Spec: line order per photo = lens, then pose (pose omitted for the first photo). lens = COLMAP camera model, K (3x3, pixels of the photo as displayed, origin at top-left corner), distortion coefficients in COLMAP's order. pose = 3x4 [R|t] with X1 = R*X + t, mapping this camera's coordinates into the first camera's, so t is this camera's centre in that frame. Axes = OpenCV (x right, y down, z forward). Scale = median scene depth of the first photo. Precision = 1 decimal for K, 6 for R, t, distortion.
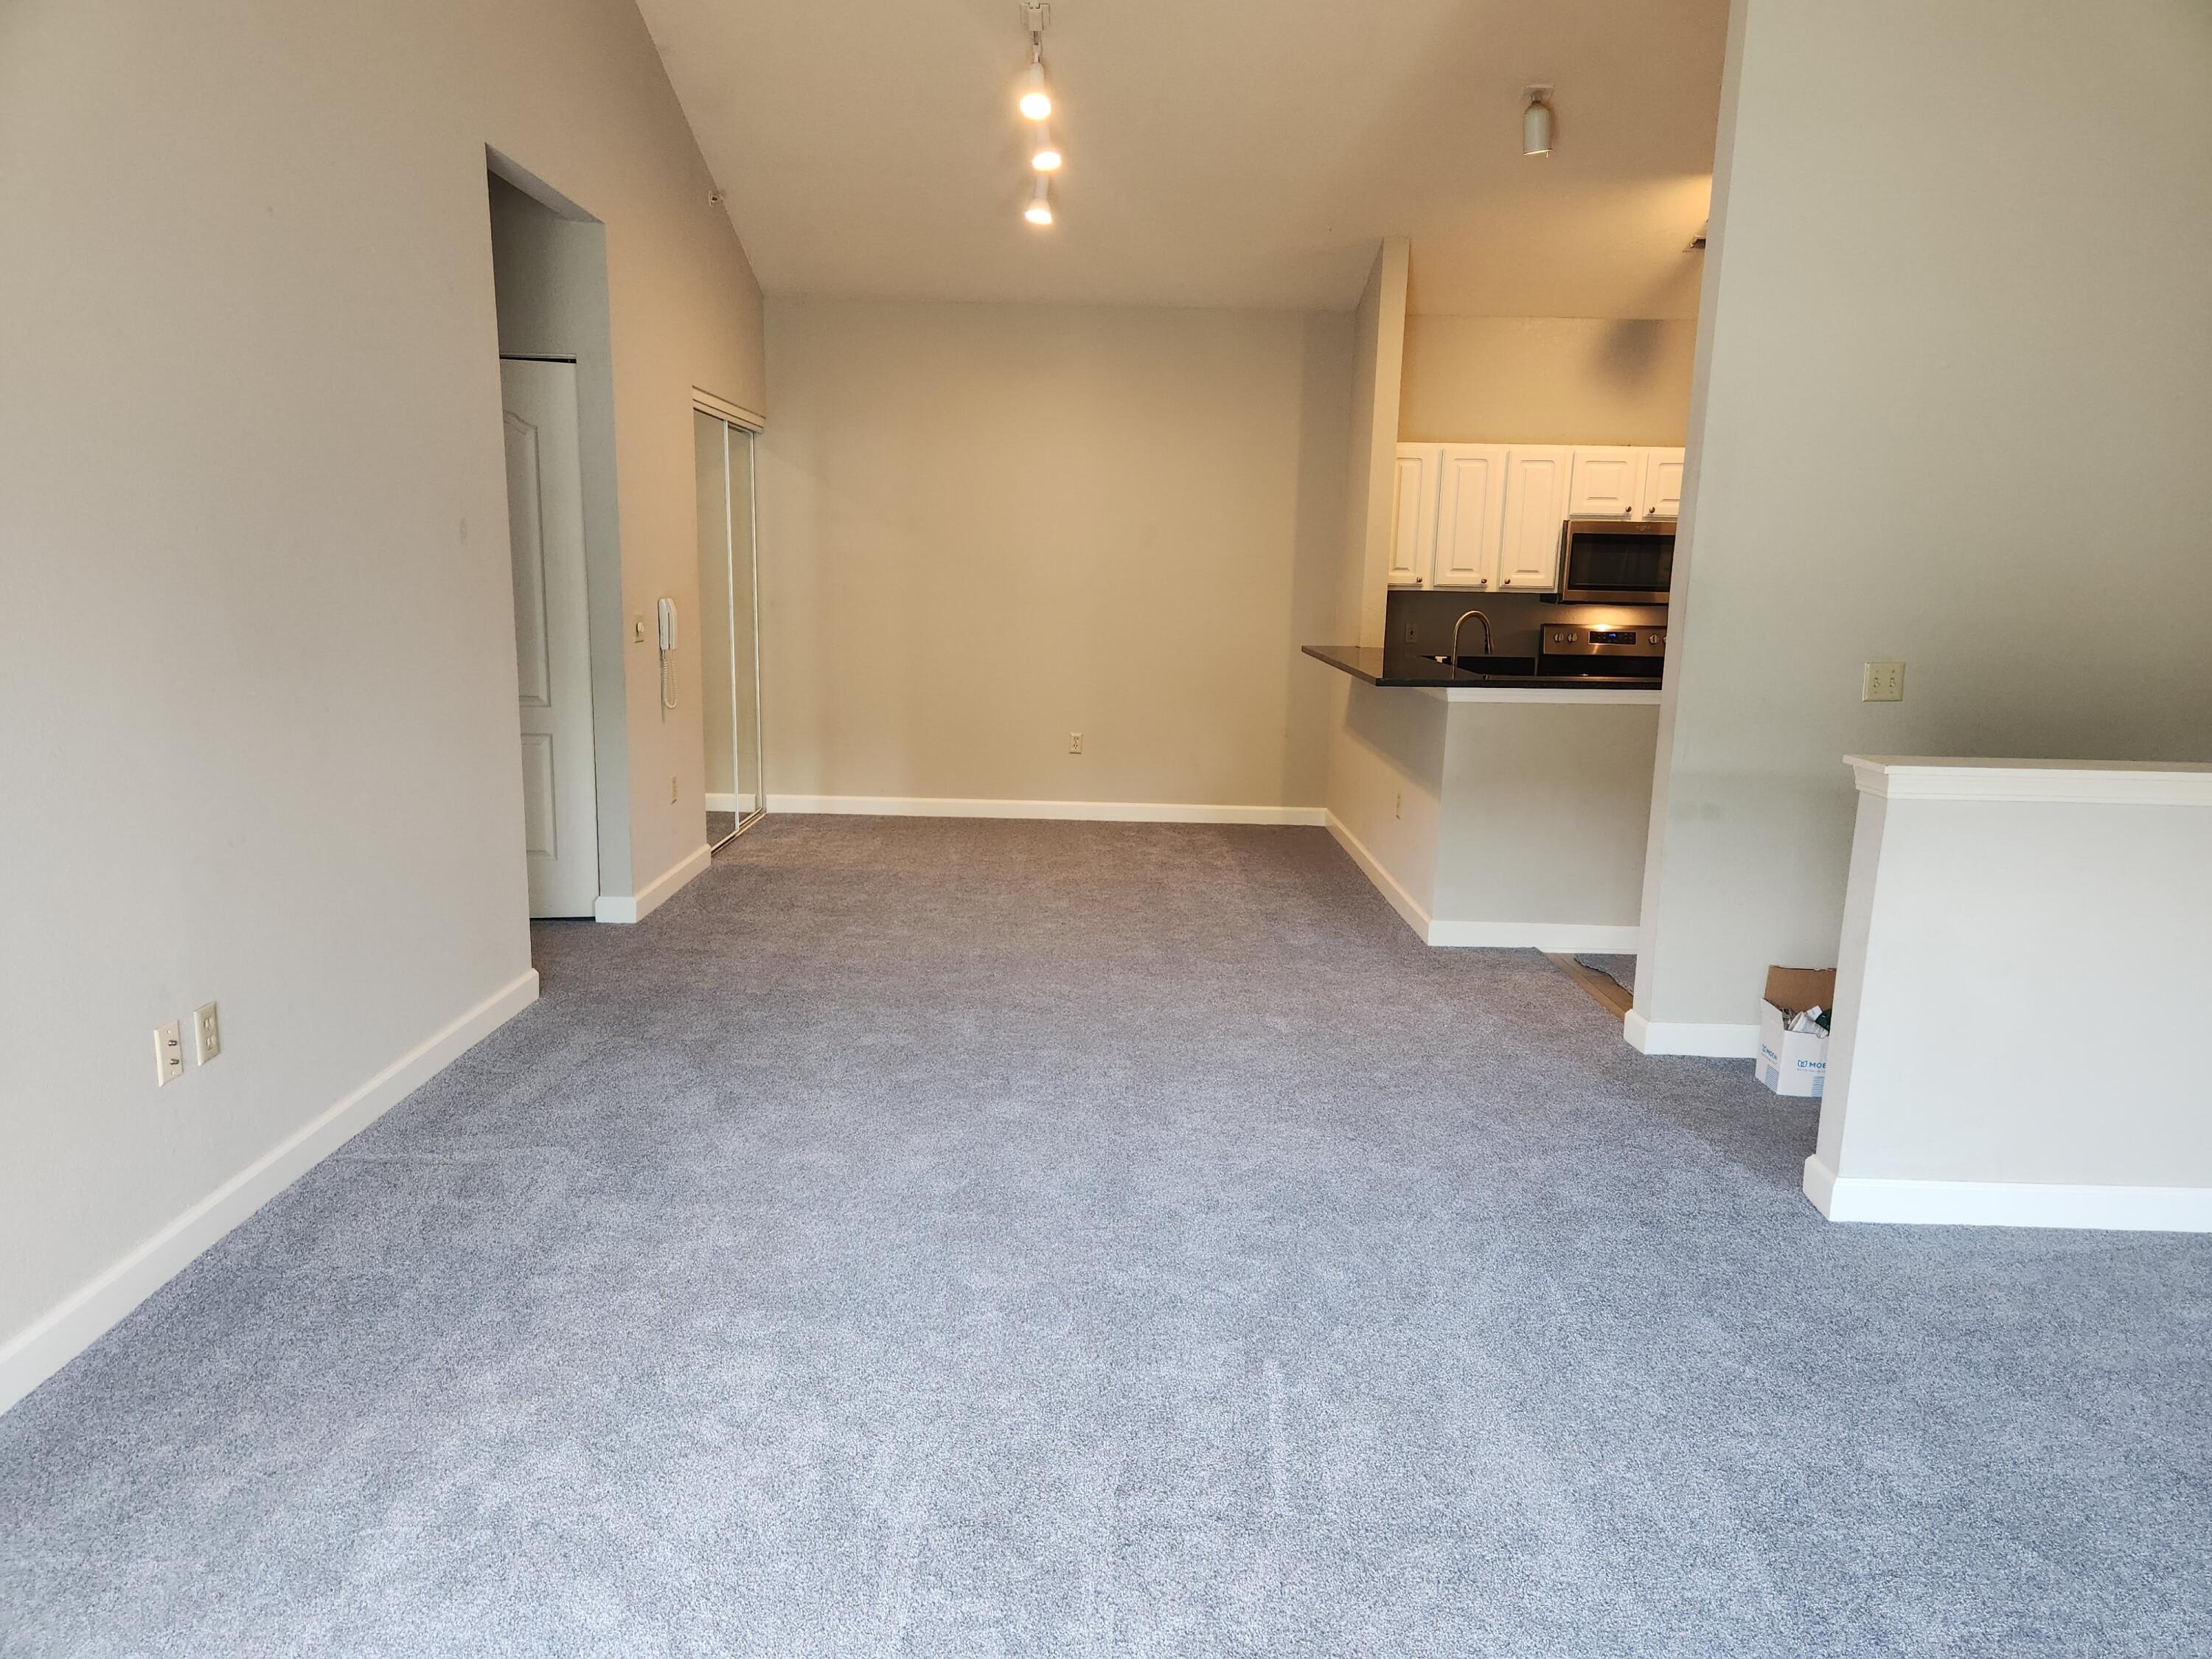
lens RADIAL K [[1478.9, 0, 1103.2], [0, 1478.9, 832.9], [0, 0, 1]] dist [0.001673, 0.000268]
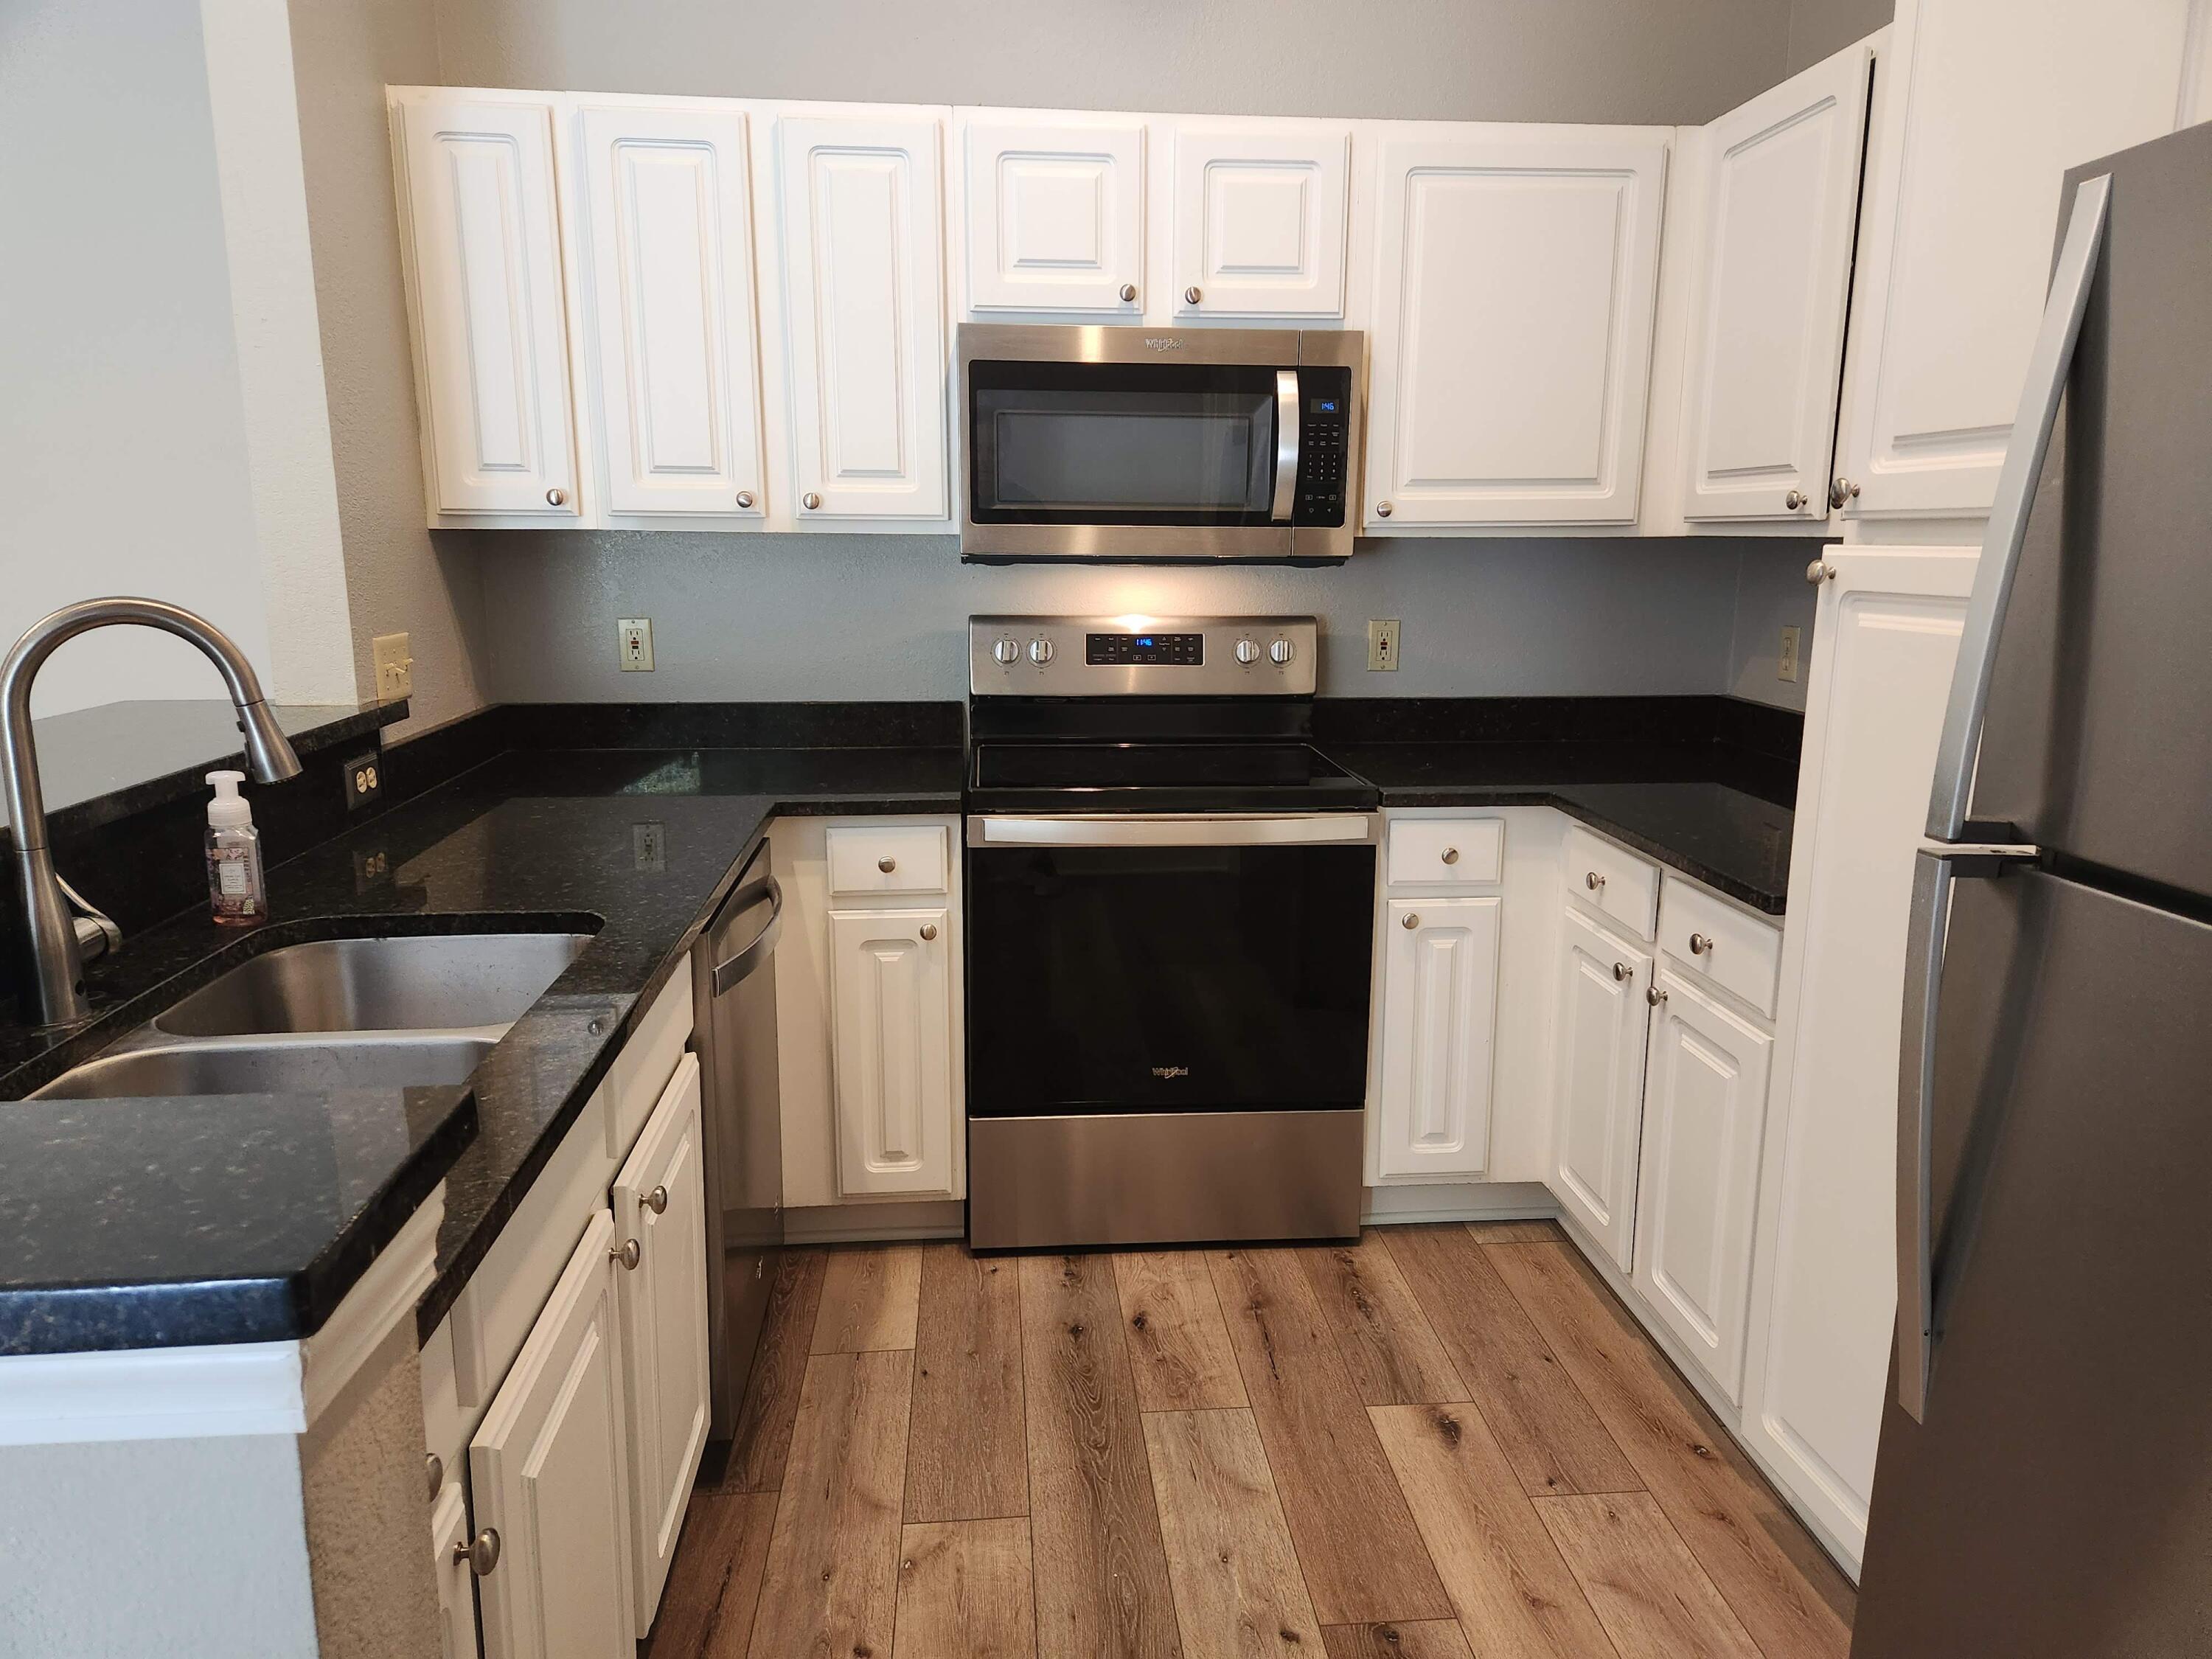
lens RADIAL K [[1478.9, 0, 1107.9], [0, 1478.9, 827.2], [0, 0, 1]] dist [0.001673, 0.000268]
pose [[0.996868, -0.027141, 0.074274, 0.314851], [0.026787, 0.999625, 0.005768, -0.090362], [-0.074403, -0.003761, 0.997221, 0.633192]]
